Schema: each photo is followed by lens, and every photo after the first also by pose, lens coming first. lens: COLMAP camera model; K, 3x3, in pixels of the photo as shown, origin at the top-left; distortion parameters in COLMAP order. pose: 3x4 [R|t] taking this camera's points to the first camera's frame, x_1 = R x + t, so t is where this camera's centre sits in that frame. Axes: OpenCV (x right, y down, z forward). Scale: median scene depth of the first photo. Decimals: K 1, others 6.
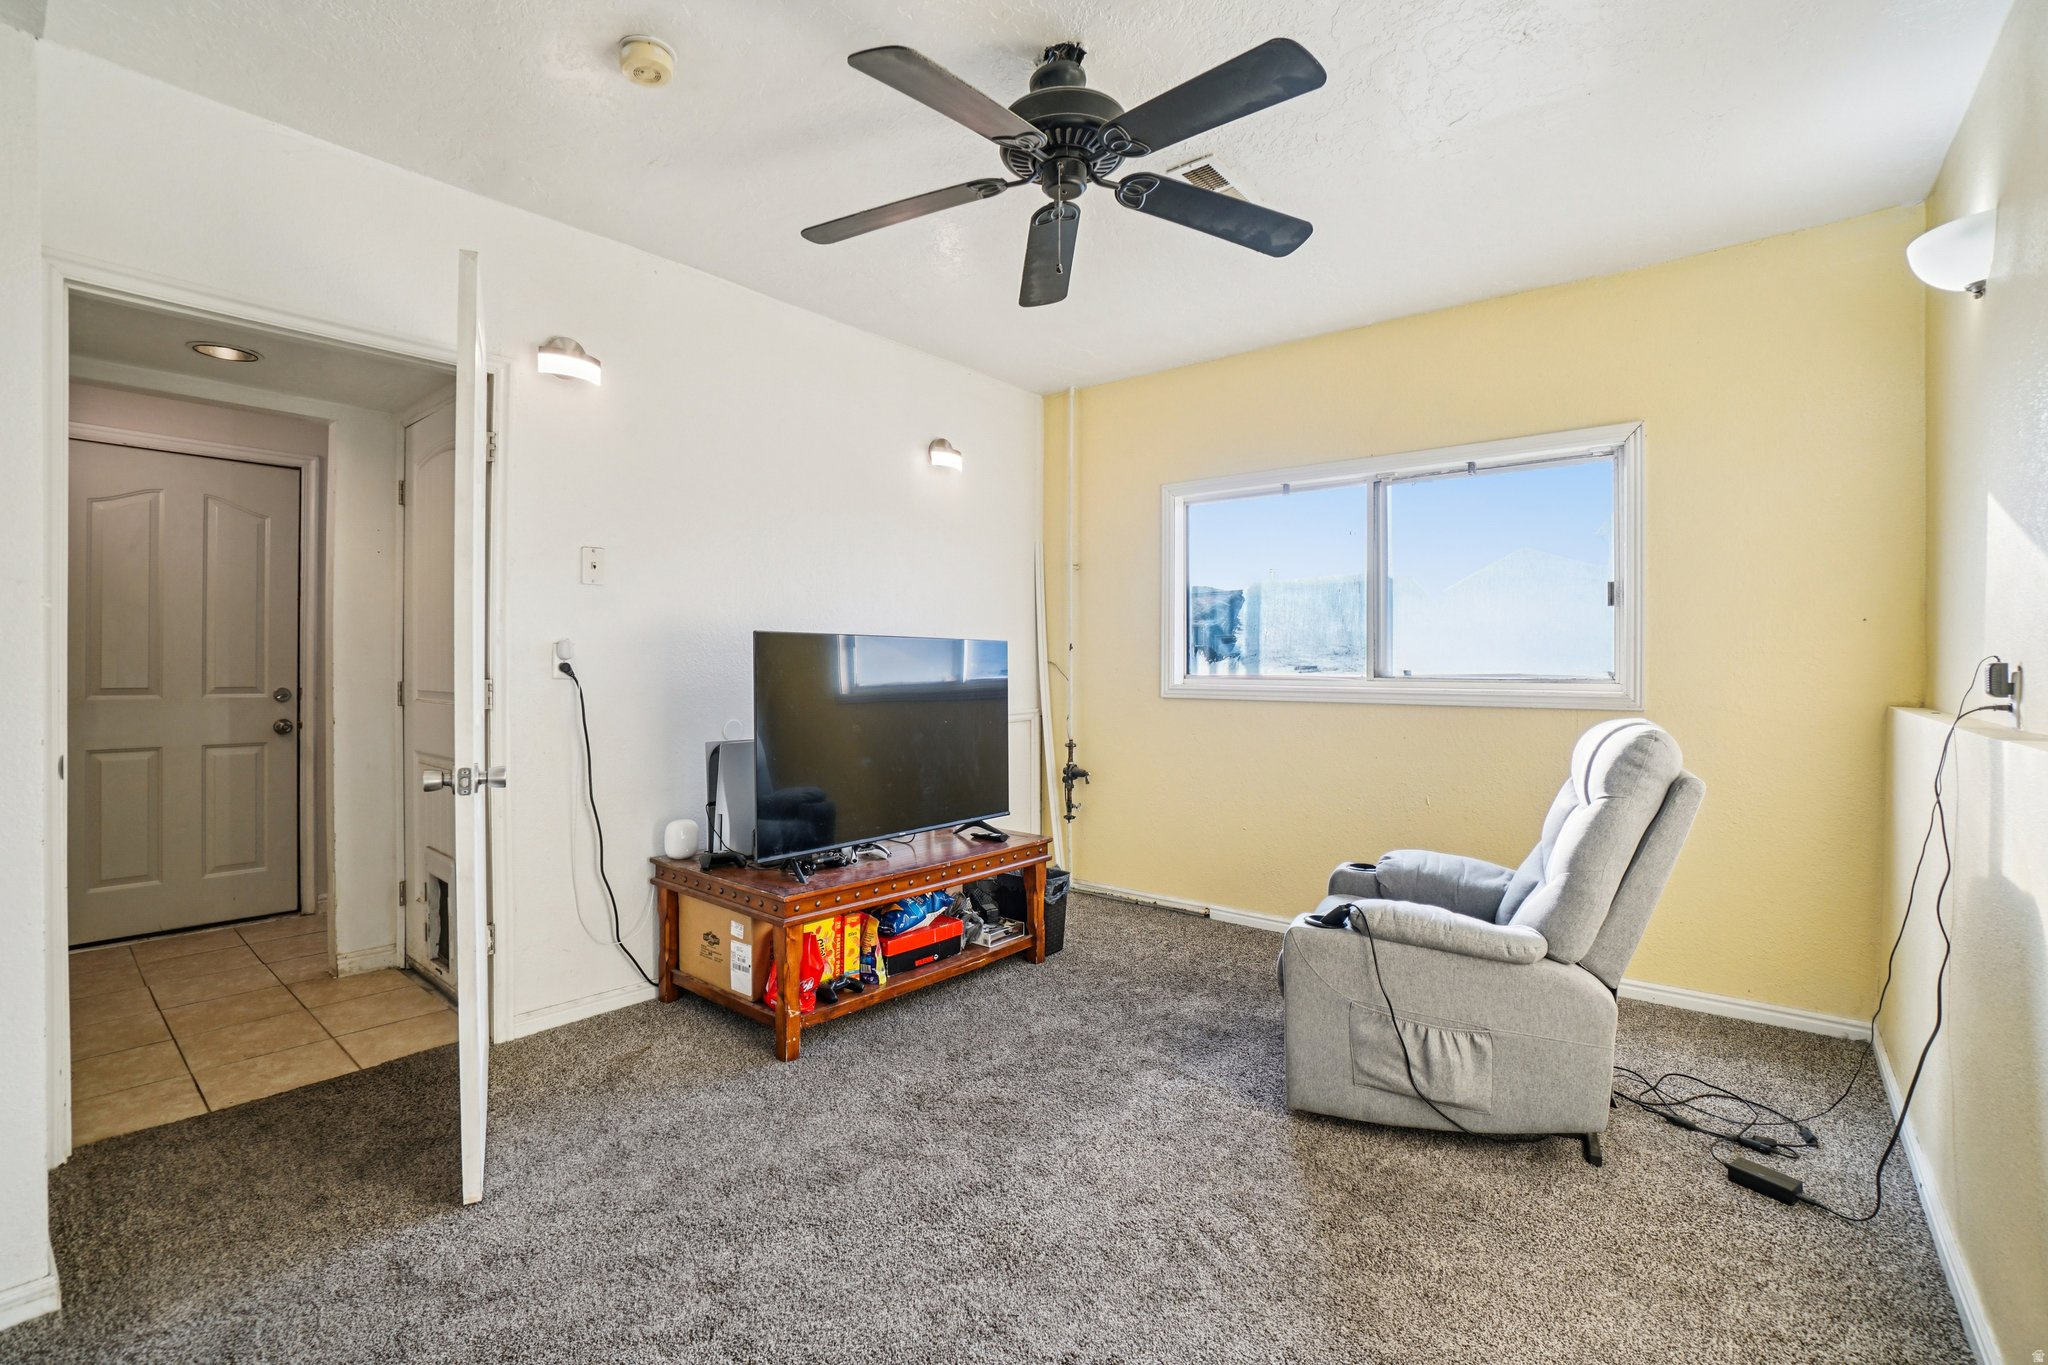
lens RADIAL K [[906.9, 0, 1018.8], [0, 906.9, 672.0], [0, 0, 1]] dist [-0.044071, 0.013259]
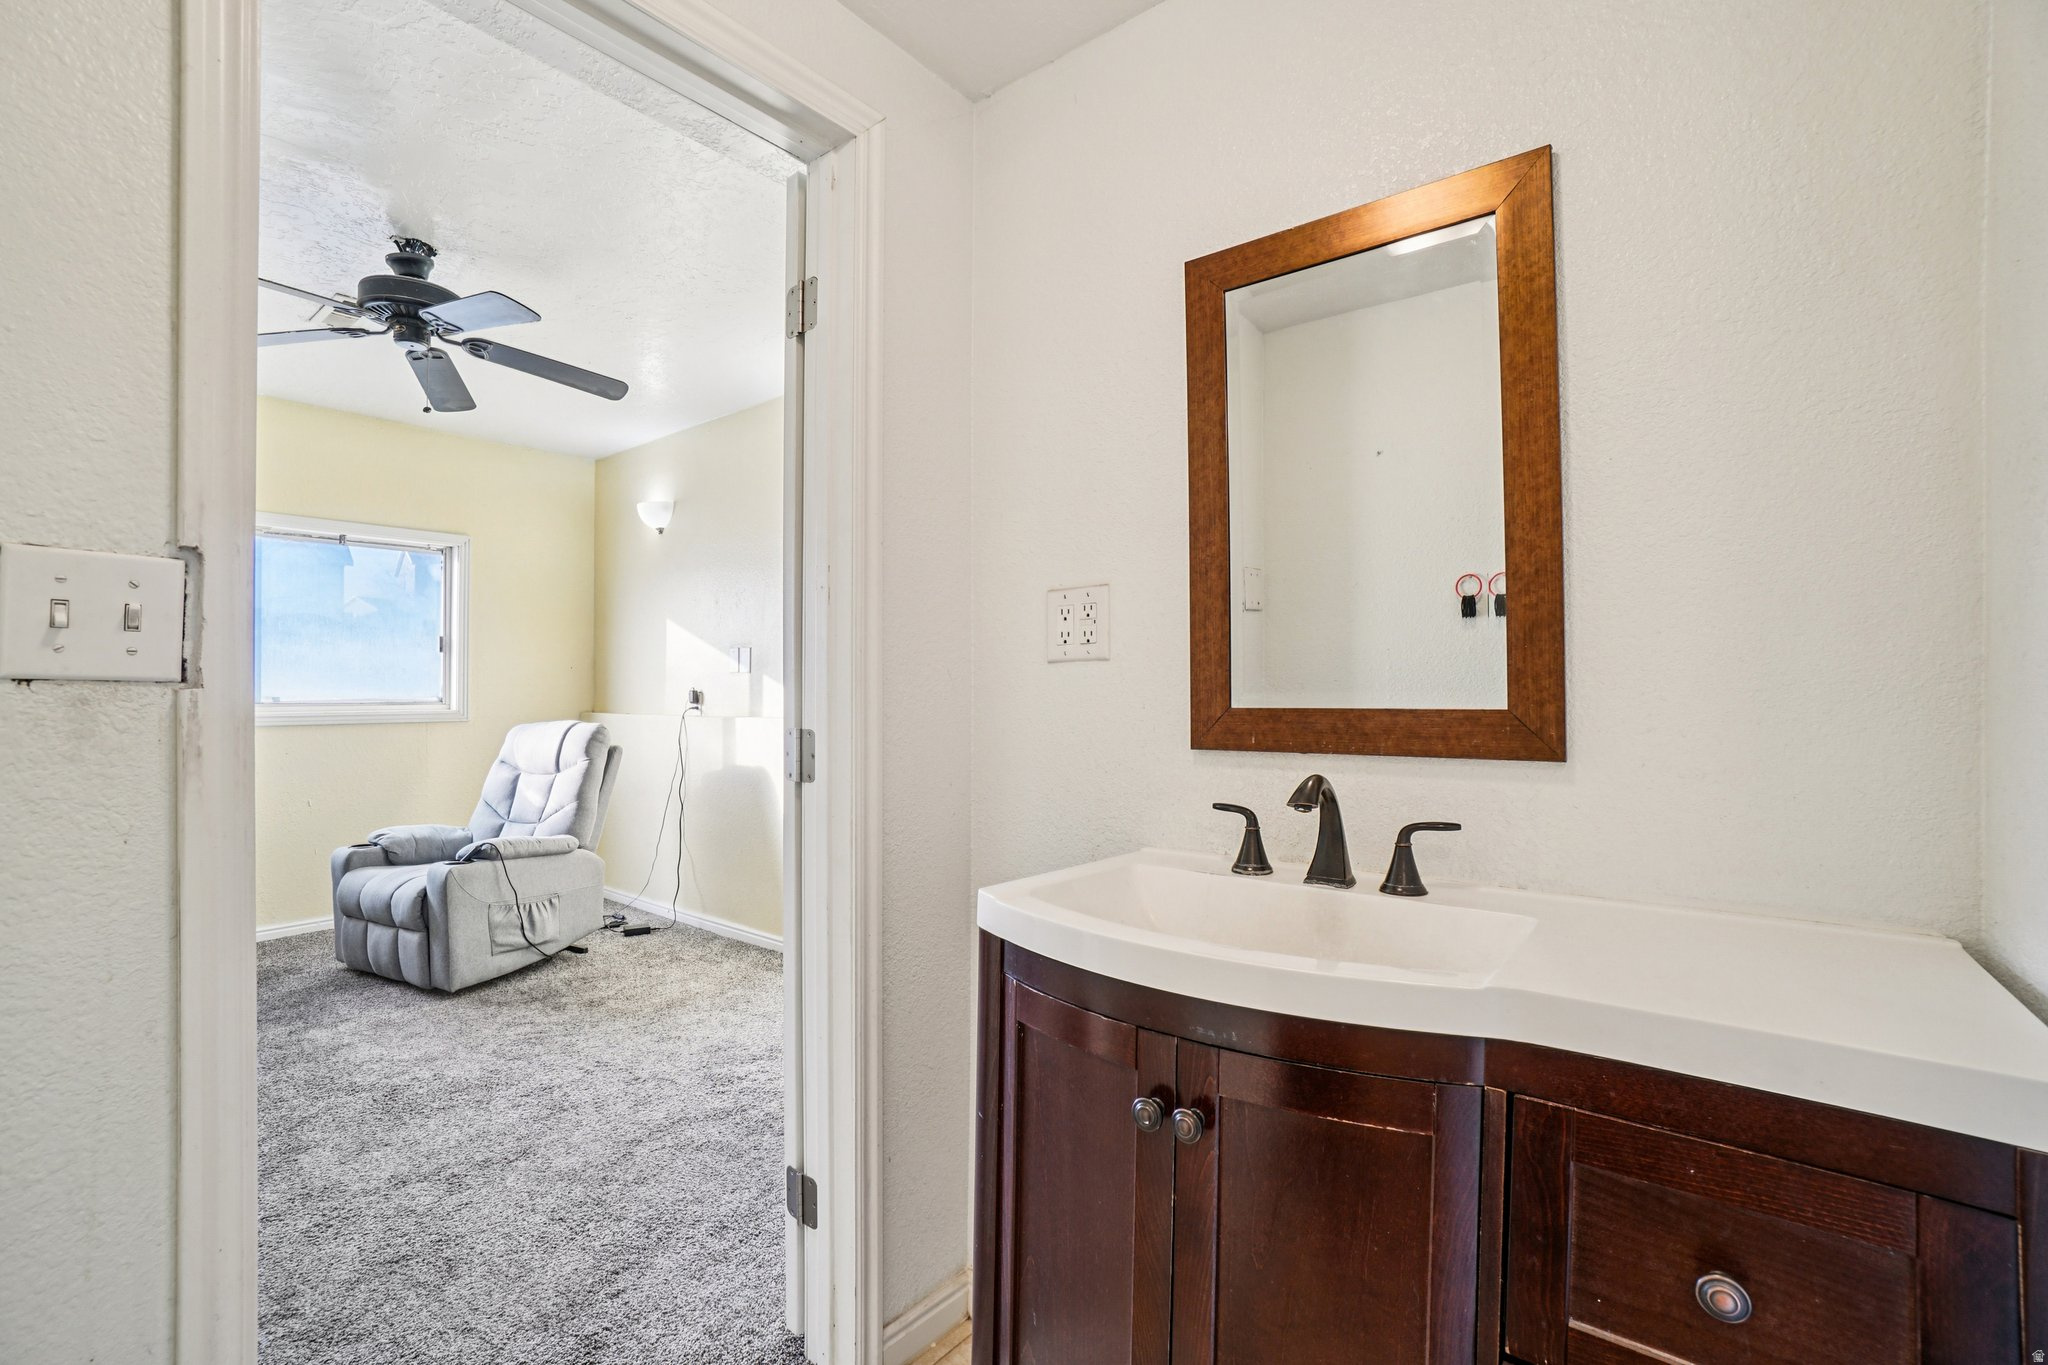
lens RADIAL K [[906.9, 0, 1019.7], [0, 906.9, 690.0], [0, 0, 1]] dist [-0.044071, 0.013259]
pose [[-0.043600, 0.006613, 0.999027, -1.289131], [0.009115, 0.999939, -0.006221, 0.009349], [-0.999007, 0.008835, -0.043657, 0.136876]]
